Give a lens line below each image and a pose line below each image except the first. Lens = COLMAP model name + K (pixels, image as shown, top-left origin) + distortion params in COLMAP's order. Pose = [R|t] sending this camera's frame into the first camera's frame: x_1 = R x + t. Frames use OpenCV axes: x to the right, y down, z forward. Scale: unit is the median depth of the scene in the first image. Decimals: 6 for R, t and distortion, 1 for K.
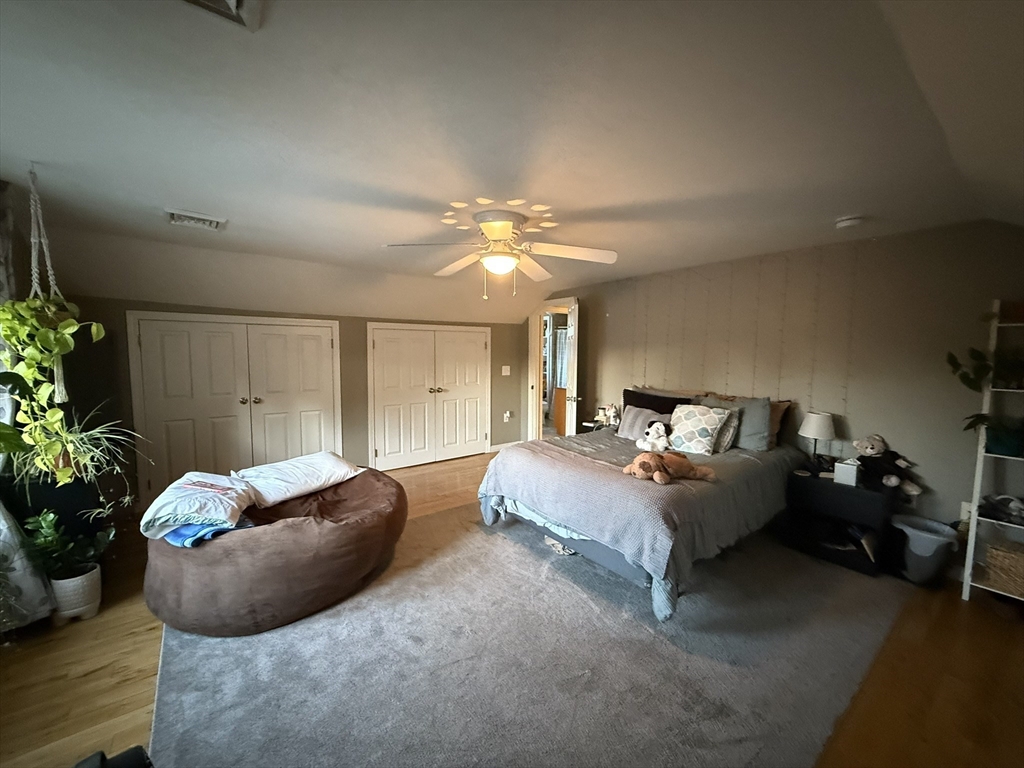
lens RADIAL K [[411.3, 0, 507.3], [0, 411.3, 384.3], [0, 0, 1]] dist [0.001341, 0.000164]
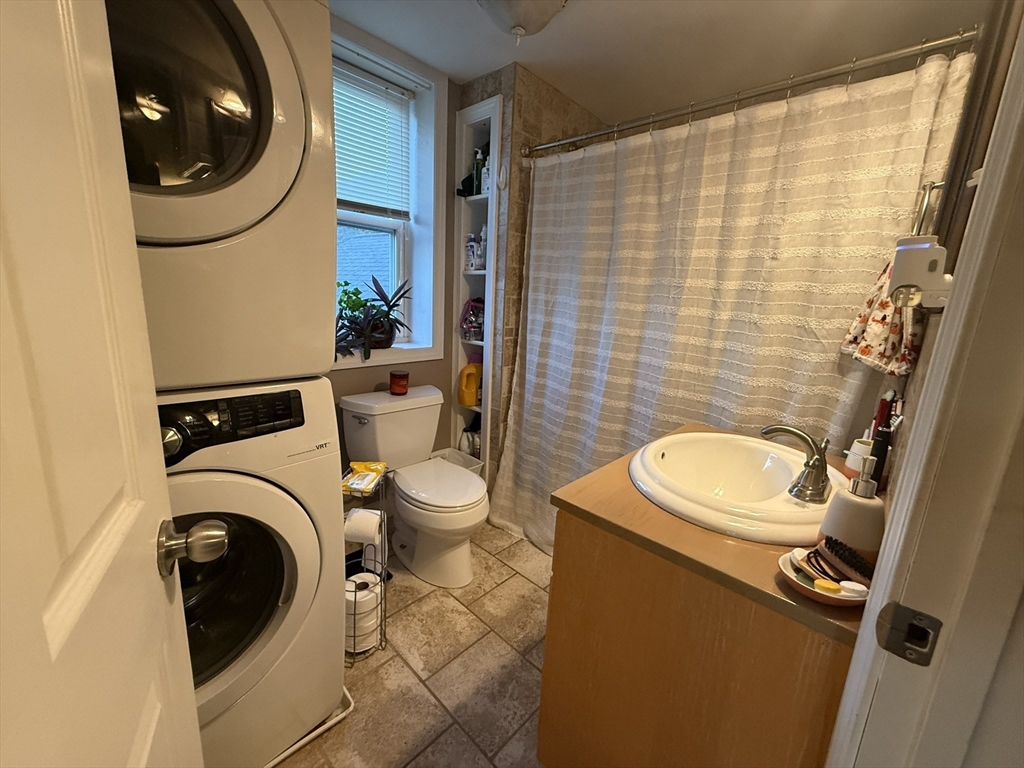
lens RADIAL K [[411.3, 0, 507.3], [0, 411.3, 384.3], [0, 0, 1]] dist [0.001341, 0.000164]
pose [[0.988007, 0.008916, 0.154152, 0.061685], [-0.030804, 0.989646, 0.140188, -0.034530], [-0.151306, -0.143255, 0.978051, 0.649840]]
